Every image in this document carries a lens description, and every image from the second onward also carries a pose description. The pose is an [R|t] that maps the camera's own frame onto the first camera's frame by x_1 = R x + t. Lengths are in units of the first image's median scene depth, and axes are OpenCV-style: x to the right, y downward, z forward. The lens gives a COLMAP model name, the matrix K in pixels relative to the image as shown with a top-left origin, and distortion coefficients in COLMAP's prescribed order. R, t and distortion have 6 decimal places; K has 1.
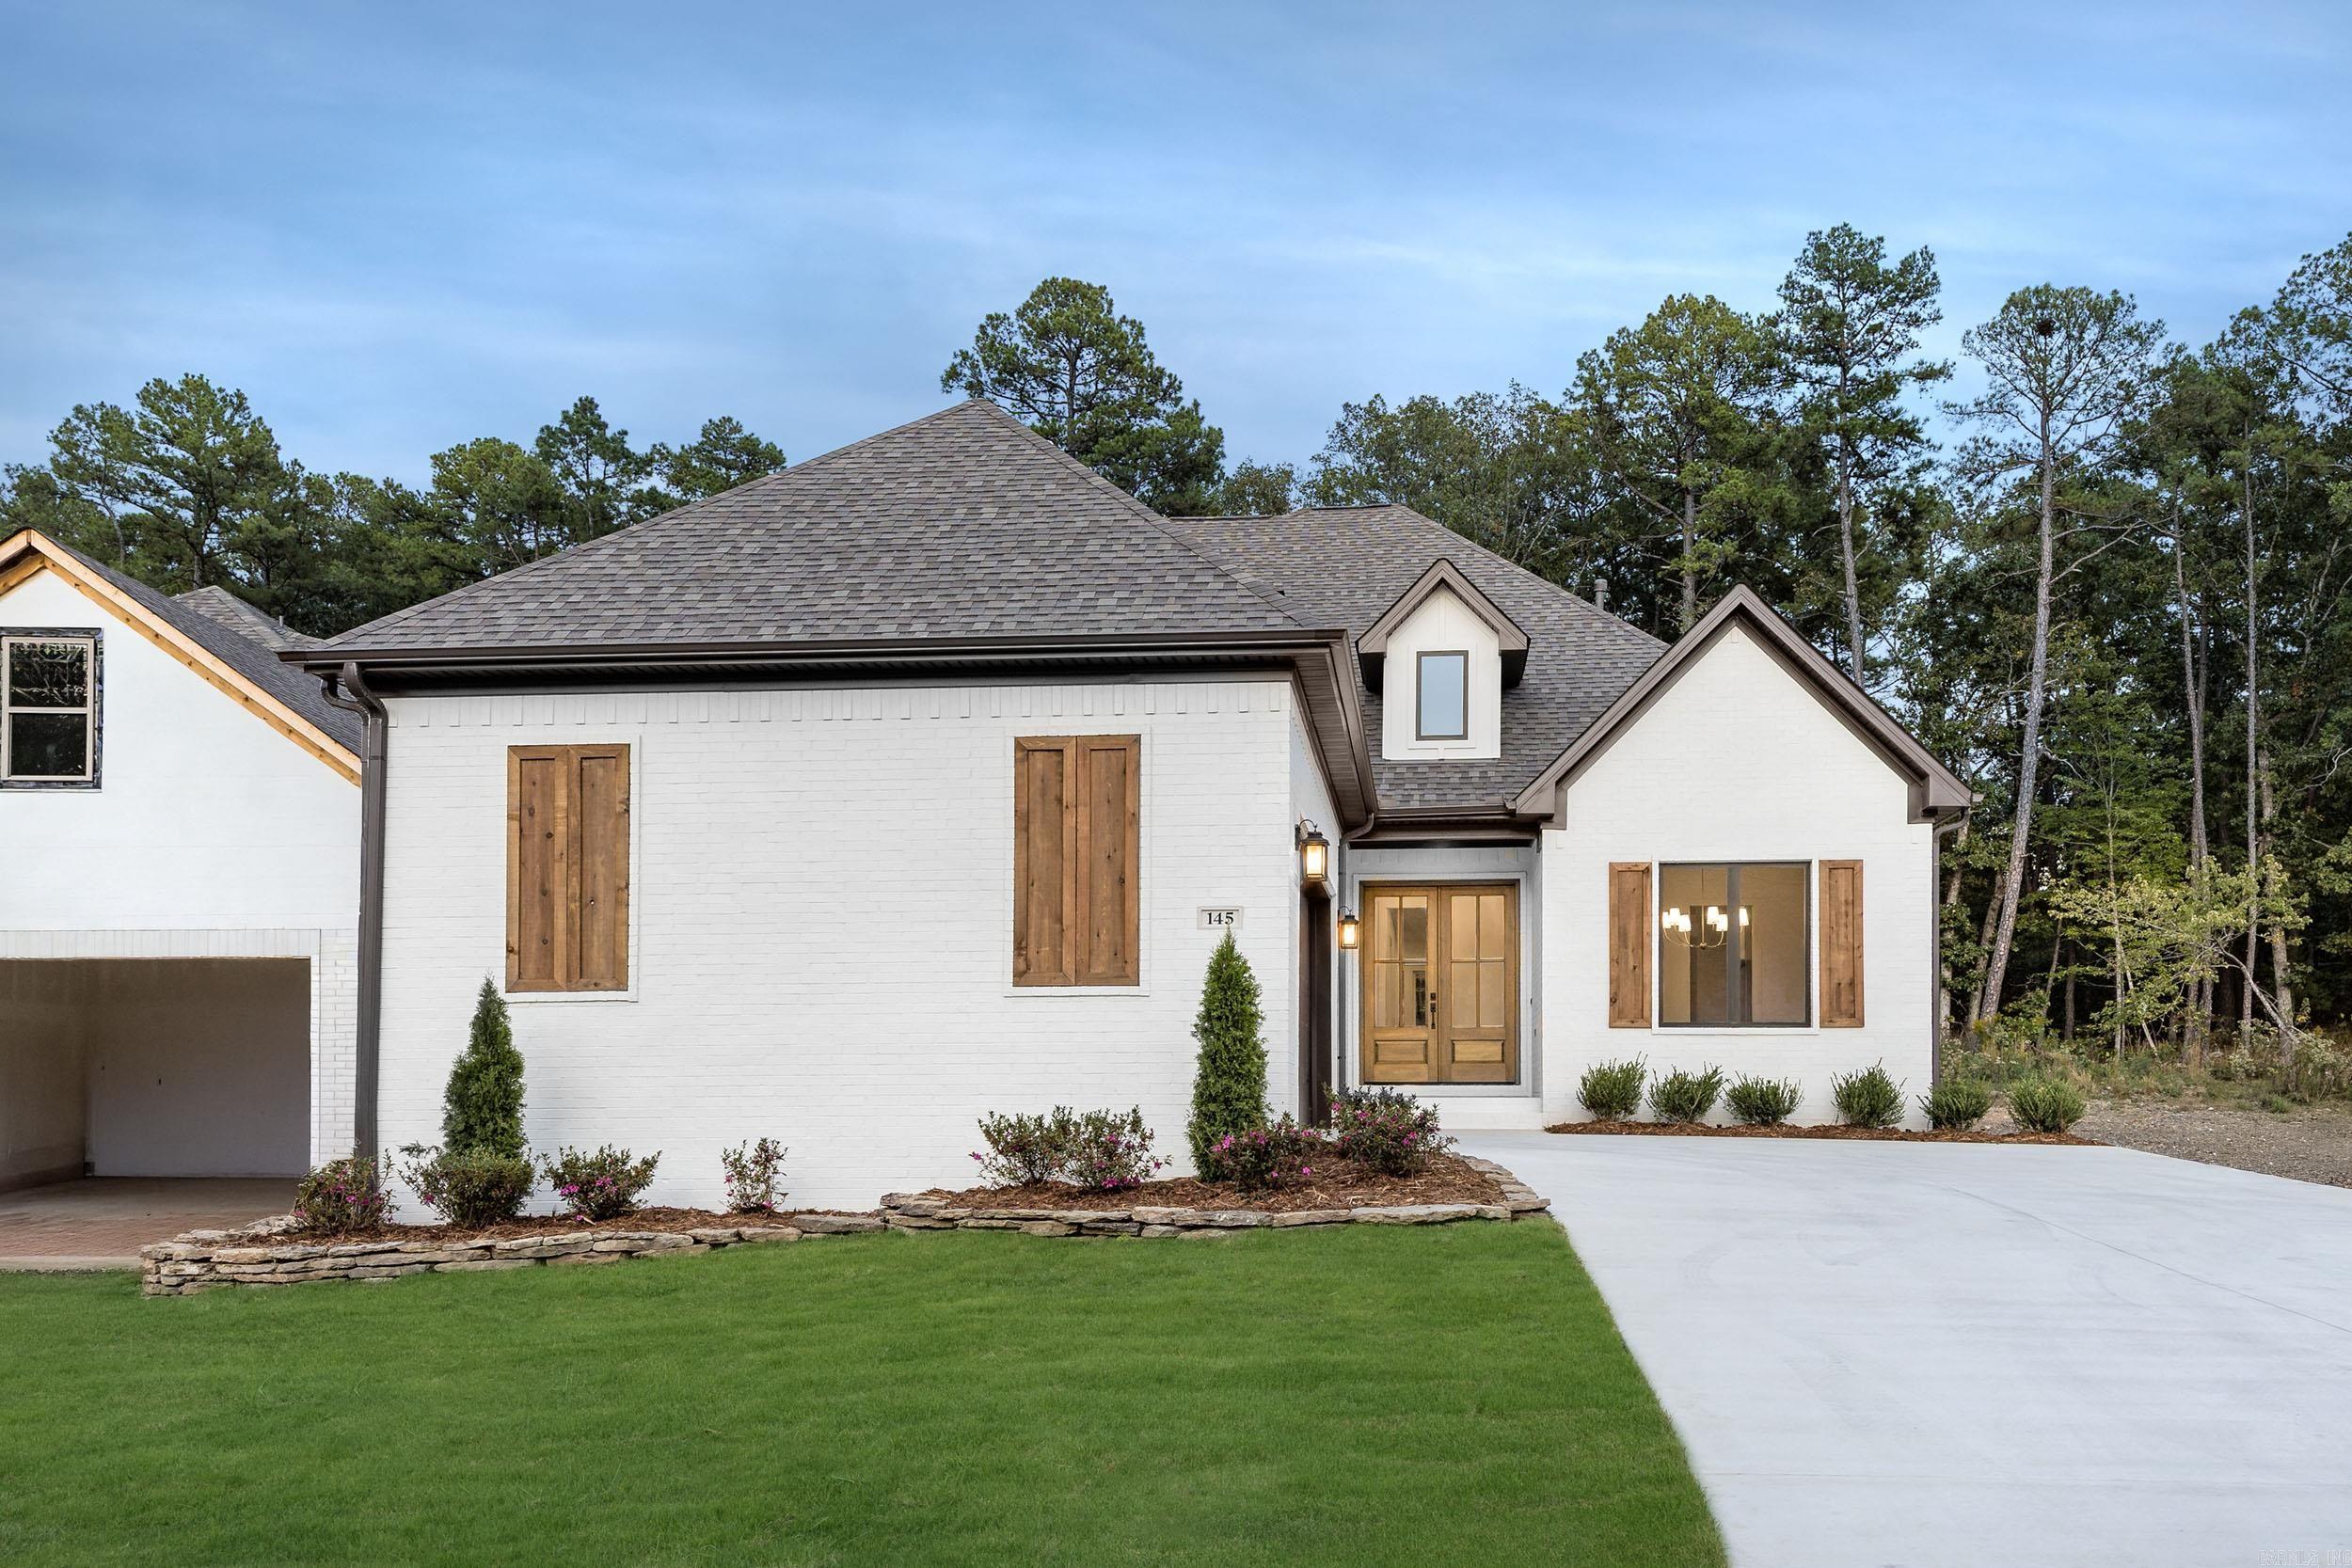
lens RADIAL K [[1512.6, 0, 1176.7], [0, 1512.6, 826.6], [0, 0, 1]] dist [0.032539, -0.000287]
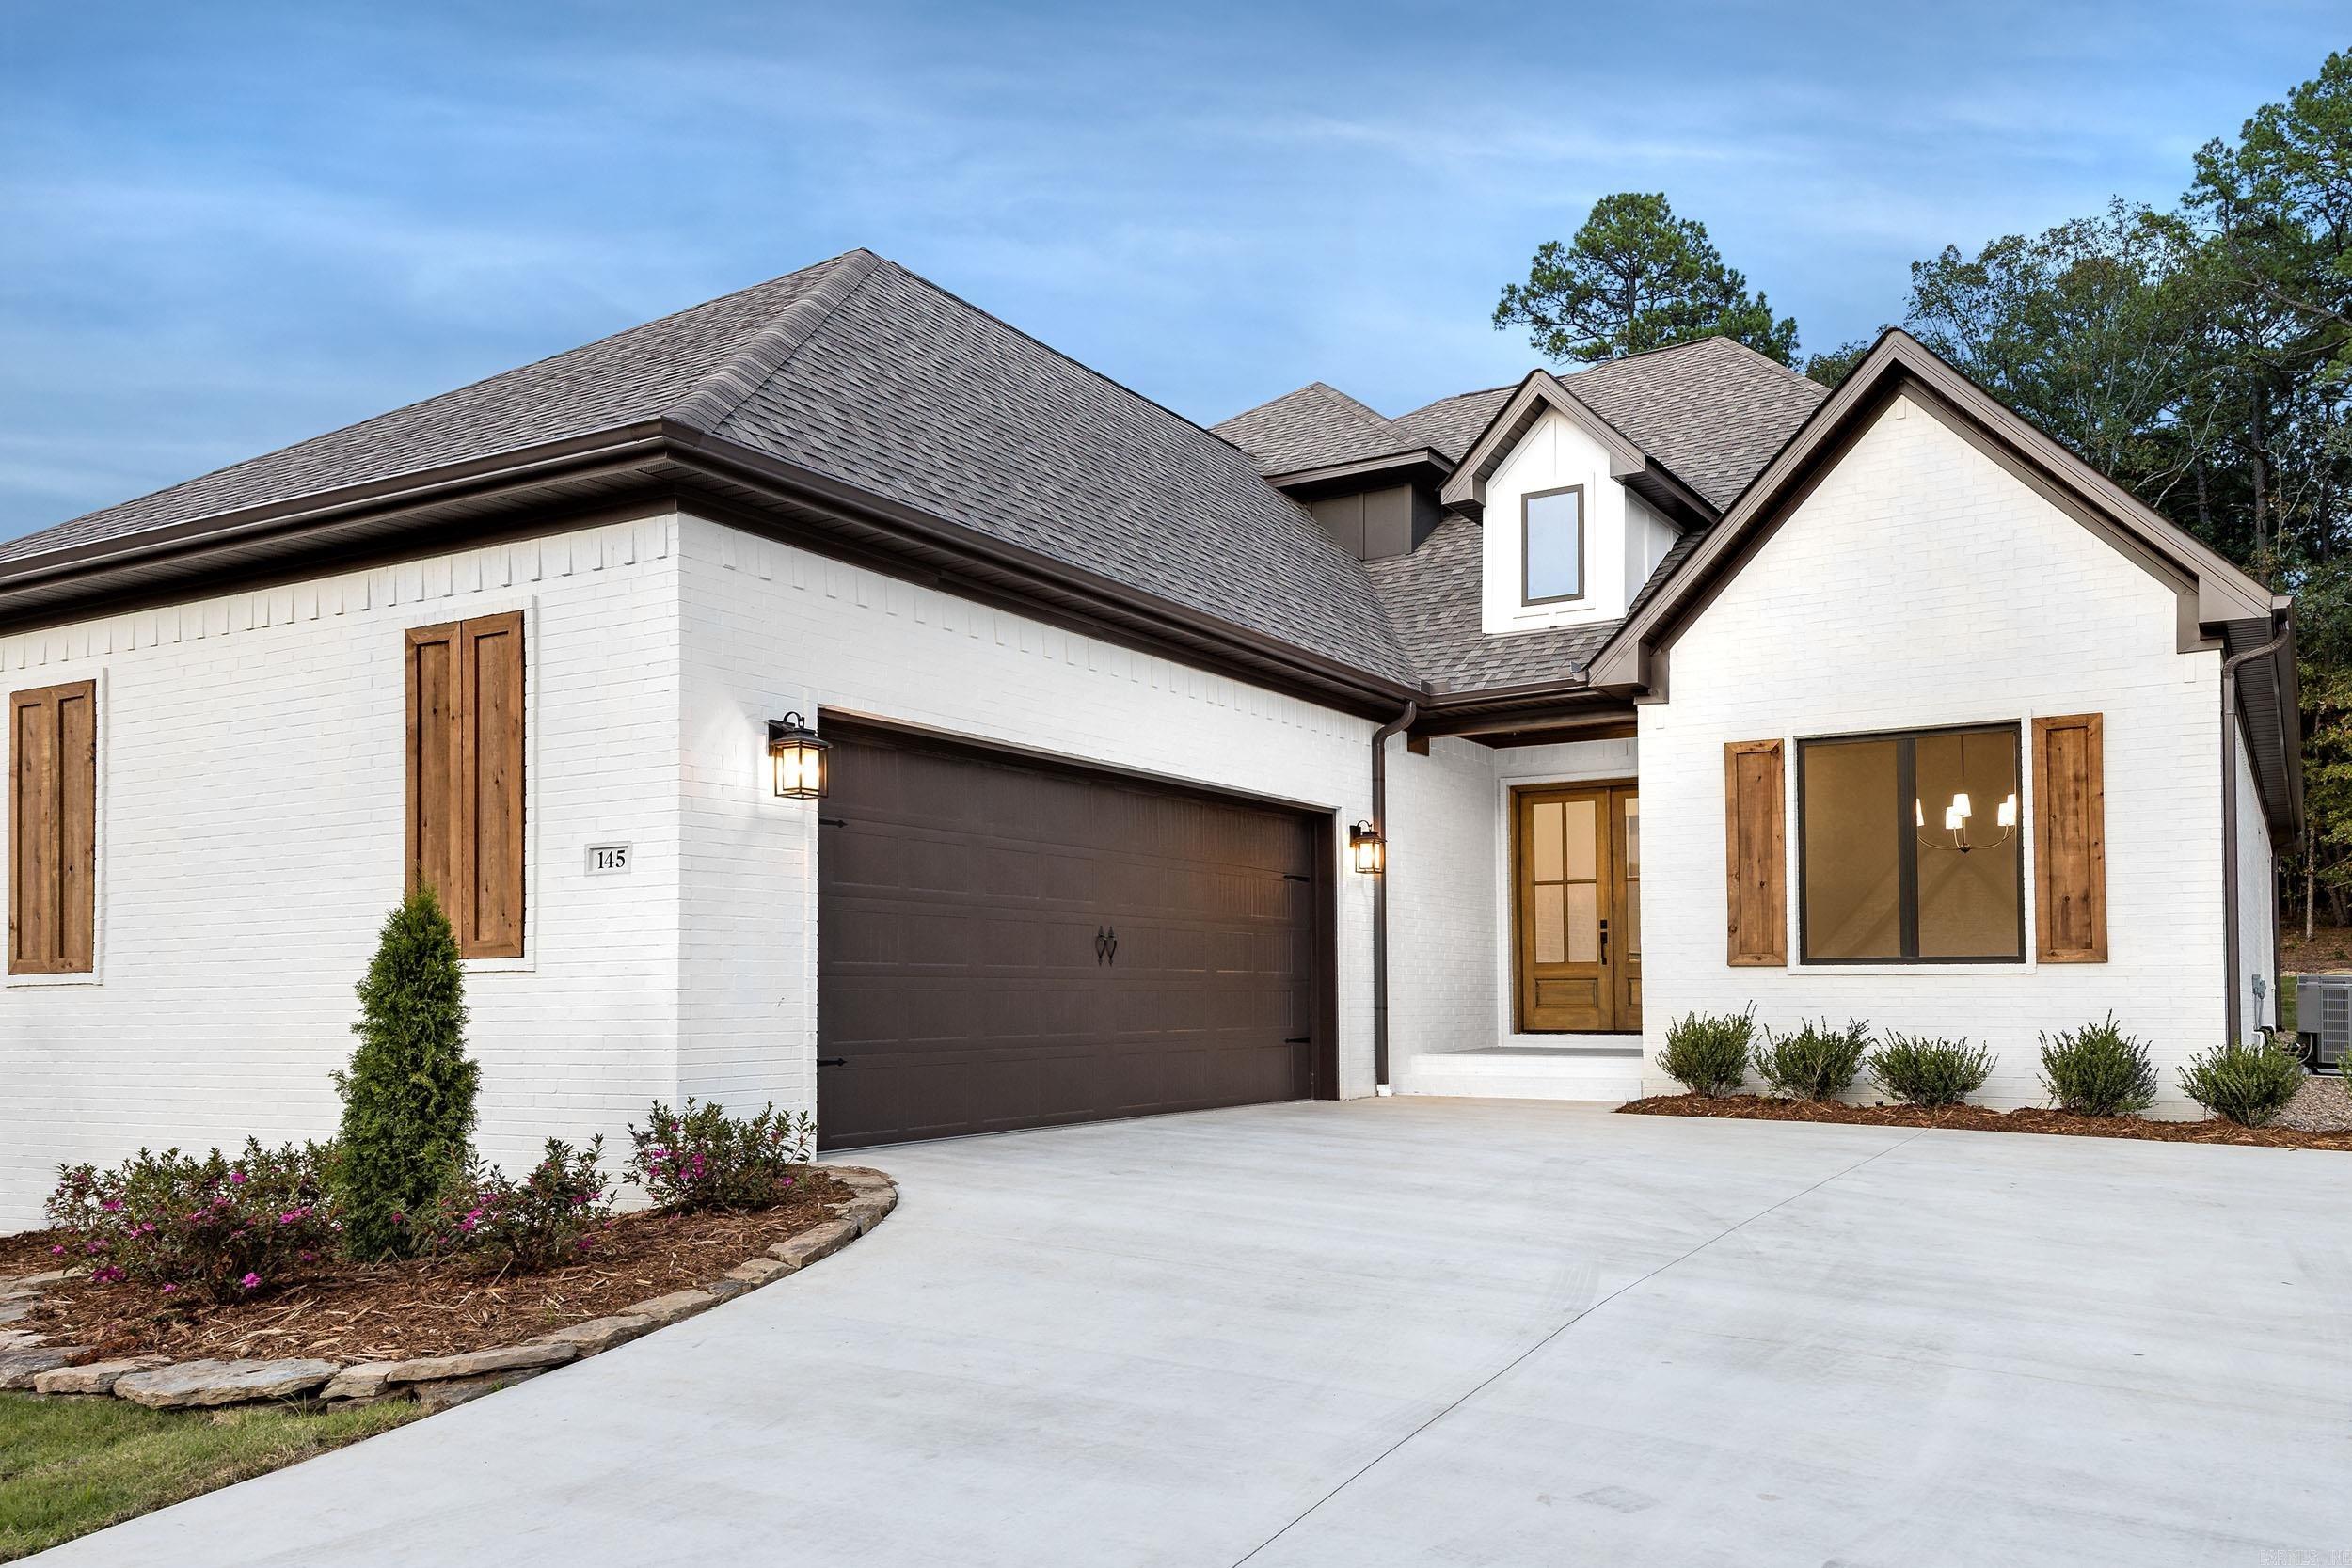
lens RADIAL K [[1472.7, 0, 1176.0], [0, 1472.7, 784.0], [0, 0, 1]] dist [0.037558, 0.000580]
pose [[0.942217, -0.056826, -0.330147, 0.285714], [0.064035, 0.997887, 0.010992, 0.019637], [0.328825, -0.031498, 0.943865, 0.246009]]
